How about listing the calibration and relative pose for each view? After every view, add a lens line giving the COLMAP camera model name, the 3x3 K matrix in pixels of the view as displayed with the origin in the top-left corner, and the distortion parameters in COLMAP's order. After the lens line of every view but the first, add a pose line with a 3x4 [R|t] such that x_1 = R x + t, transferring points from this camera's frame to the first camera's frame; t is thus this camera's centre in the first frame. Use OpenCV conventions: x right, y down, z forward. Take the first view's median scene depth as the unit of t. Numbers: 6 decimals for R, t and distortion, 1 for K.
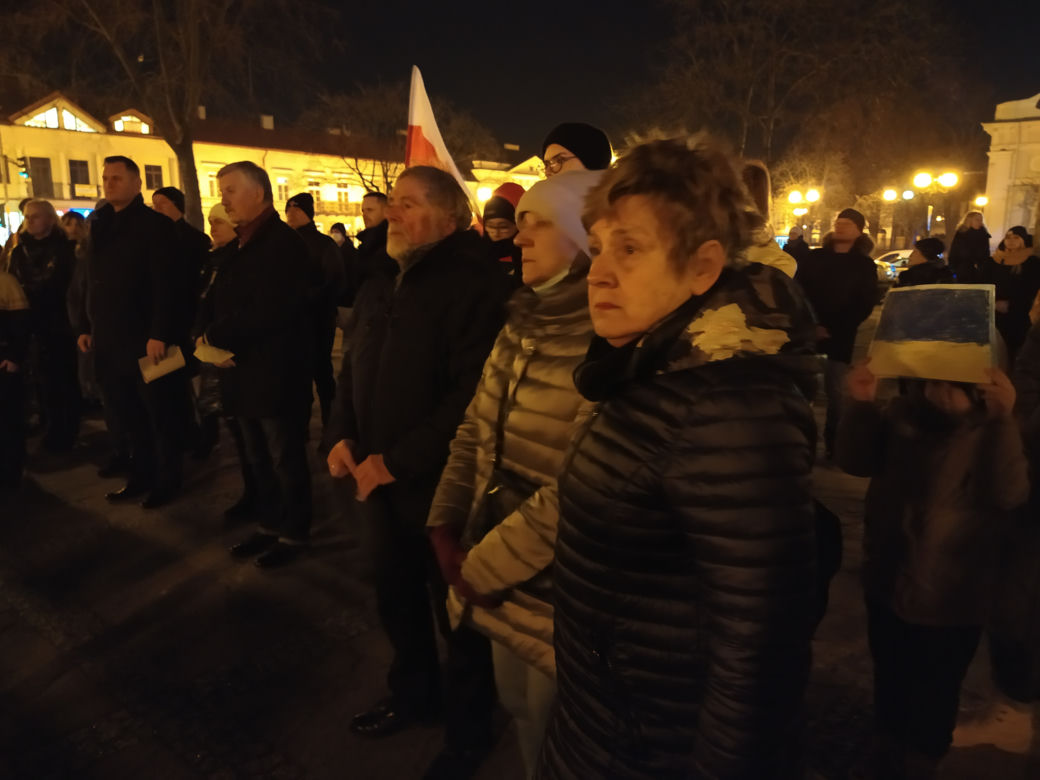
lens RADIAL K [[771.5, 0, 520.0], [0, 771.5, 390.0], [0, 0, 1]] dist [0.065054, -0.130848]
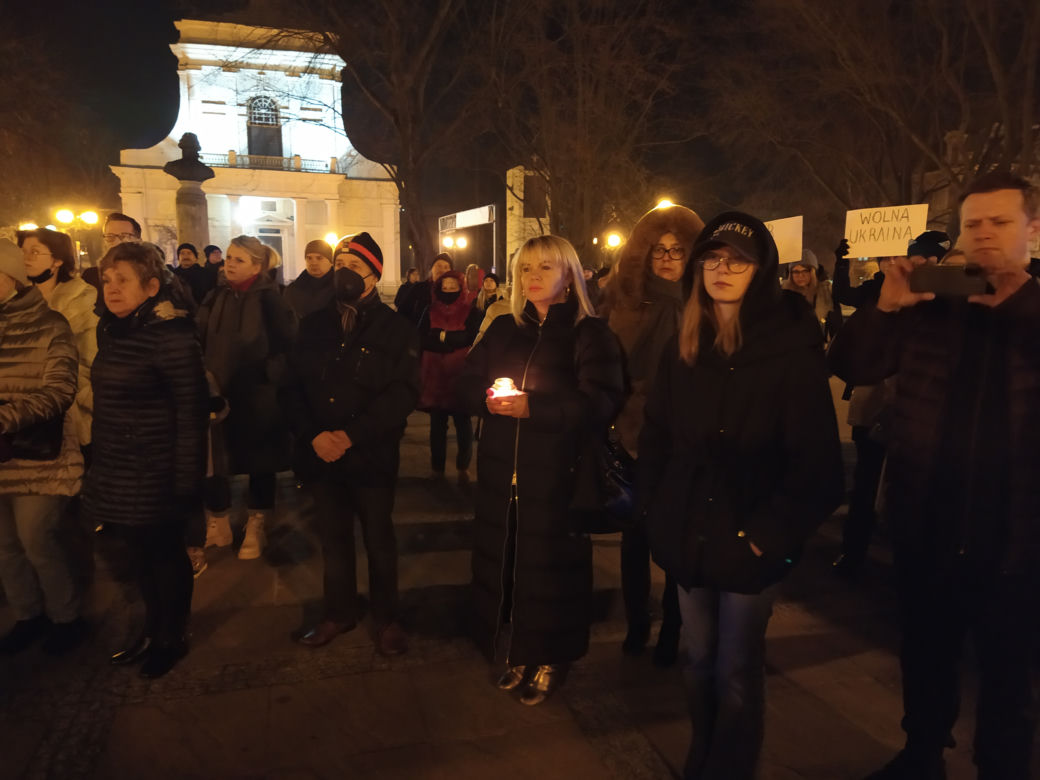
lens RADIAL K [[751.7, 0, 515.7], [0, 751.7, 404.3], [0, 0, 1]] dist [0.095290, -0.142959]
pose [[0.535318, -0.130298, 0.834540, -1.385503], [0.145329, 0.987504, 0.060959, 0.272900], [-0.832054, 0.088651, 0.547564, -1.522632]]
